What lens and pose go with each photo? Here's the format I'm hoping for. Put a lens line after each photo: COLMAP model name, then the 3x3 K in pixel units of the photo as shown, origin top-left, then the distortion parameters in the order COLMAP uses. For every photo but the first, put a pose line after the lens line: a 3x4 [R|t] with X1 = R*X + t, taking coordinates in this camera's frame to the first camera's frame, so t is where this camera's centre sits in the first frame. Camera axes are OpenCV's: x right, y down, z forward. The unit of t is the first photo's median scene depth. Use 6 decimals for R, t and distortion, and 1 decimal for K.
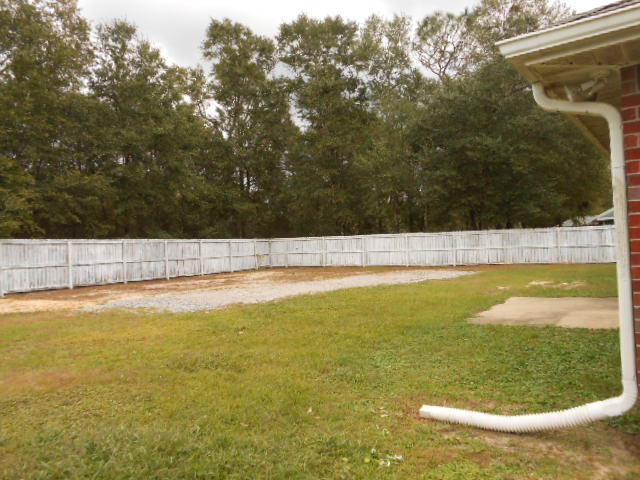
lens RADIAL K [[498.6, 0, 320.0], [0, 498.6, 240.0], [0, 0, 1]] dist [-0.014666, -0.000427]
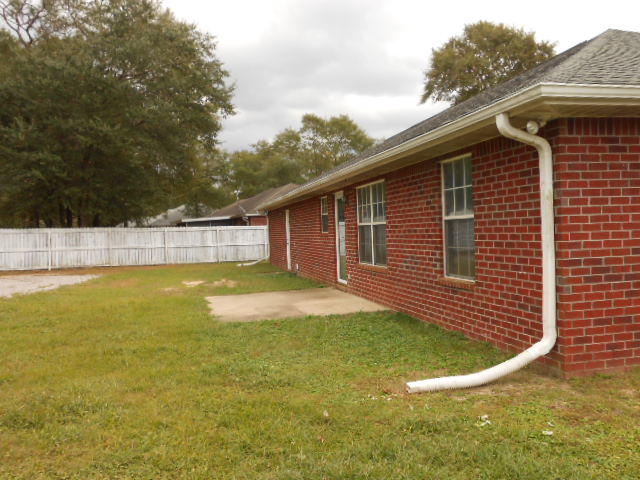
lens RADIAL K [[557.4, 0, 320.0], [0, 557.4, 240.0], [0, 0, 1]] dist [-0.014262, -0.005507]
pose [[0.639730, 0.013246, 0.768486, -0.170438], [-0.010595, 0.999908, -0.008416, 0.005960], [-0.768527, -0.002758, 0.639812, 0.071855]]
